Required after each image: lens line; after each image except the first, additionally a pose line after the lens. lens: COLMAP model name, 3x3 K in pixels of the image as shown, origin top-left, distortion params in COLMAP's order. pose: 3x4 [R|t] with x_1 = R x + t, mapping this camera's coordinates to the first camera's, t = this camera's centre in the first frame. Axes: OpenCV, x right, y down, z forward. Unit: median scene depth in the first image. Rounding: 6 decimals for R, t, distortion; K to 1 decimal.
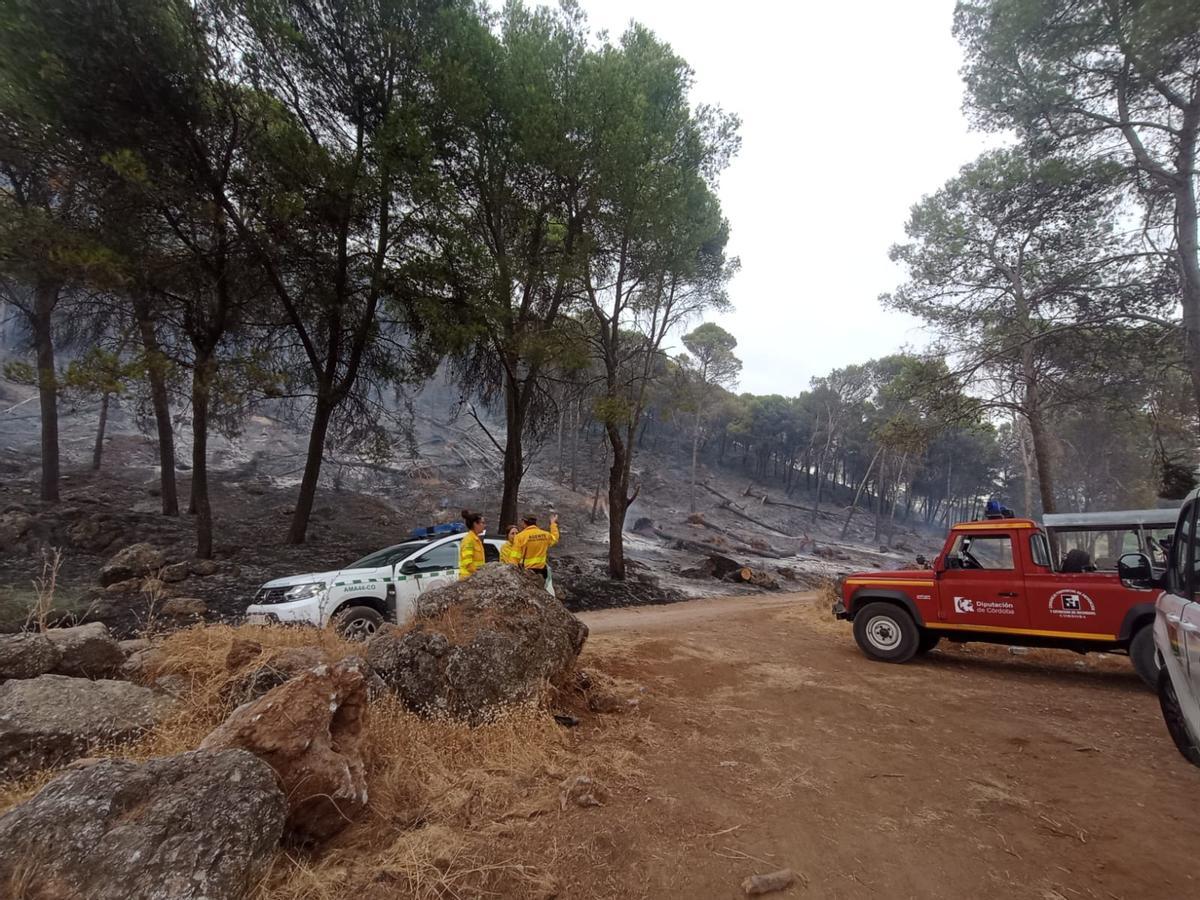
lens RADIAL K [[551.3, 0, 590.0], [0, 551.3, 451.3], [0, 0, 1]] dist [-0.000268, 0.003330]
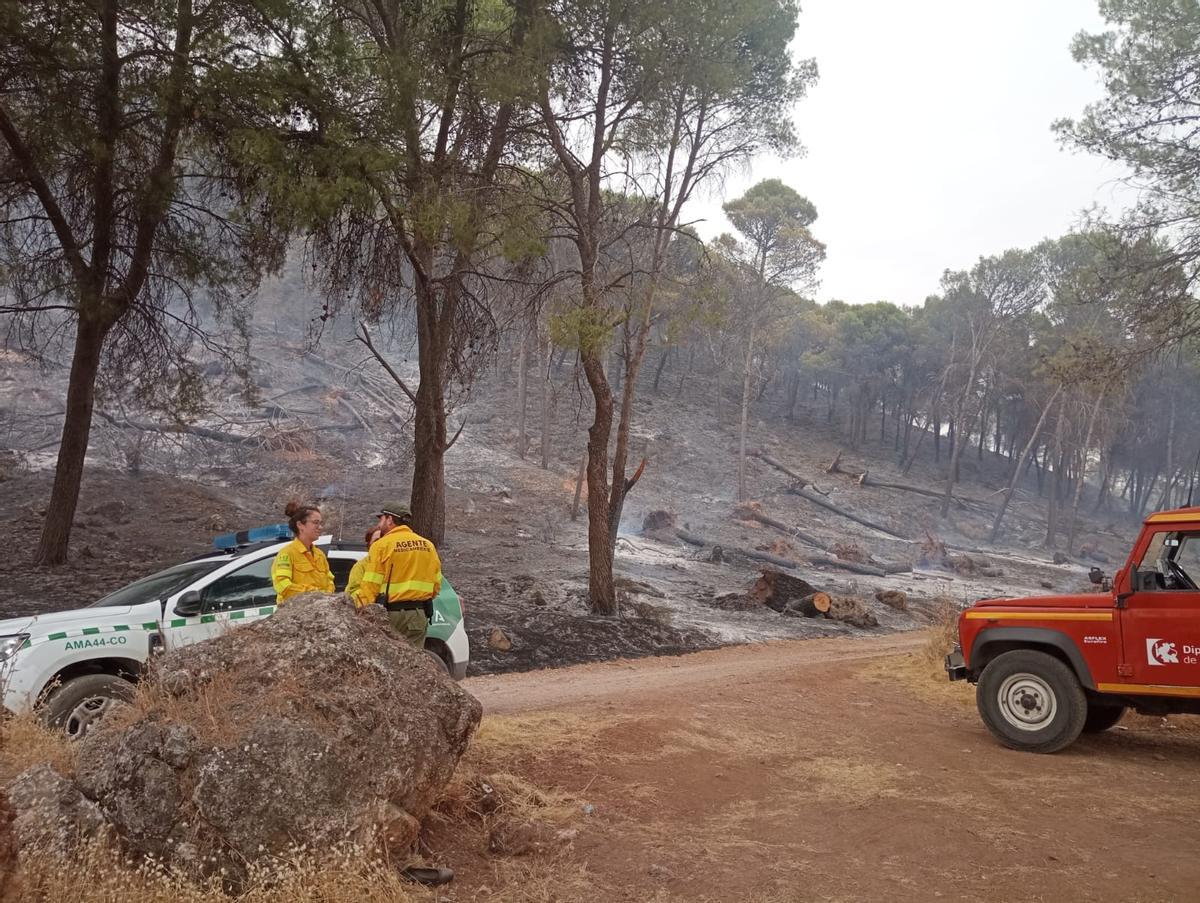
lens RADIAL K [[916.5, 0, 595.3], [0, 916.5, 453.5], [0, 0, 1]] dist [0.070944, -0.097474]
pose [[0.999737, -0.013435, 0.018611, 0.025504], [0.012381, 0.998373, 0.055668, 0.003636], [-0.019329, -0.055423, 0.998276, 0.020644]]
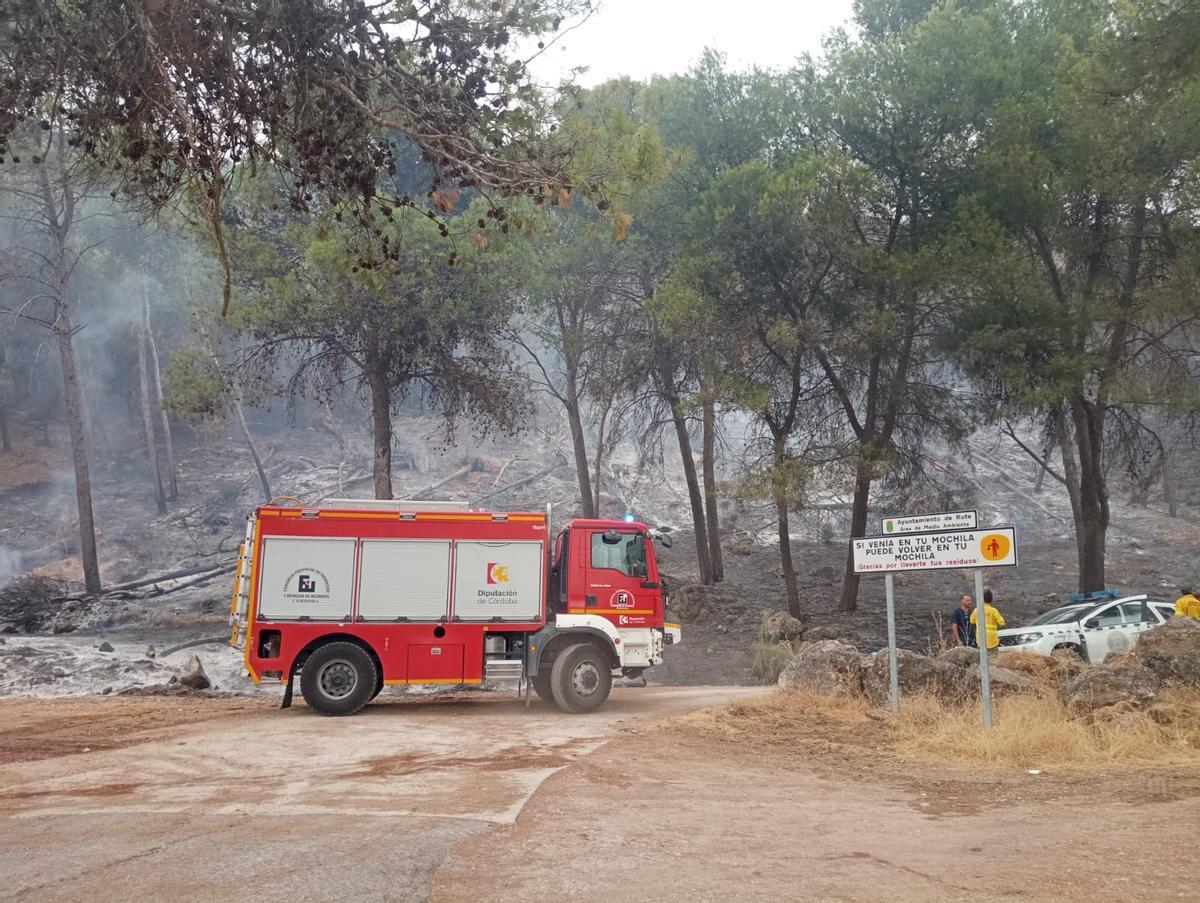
lens RADIAL K [[916.5, 0, 603.6], [0, 916.5, 462.9], [0, 0, 1]] dist [0.070944, -0.097474]
pose [[0.840490, -0.108065, -0.530941, -0.025792], [0.112360, 0.993370, -0.024318, -0.104017], [0.530049, -0.039217, 0.847060, -0.617427]]
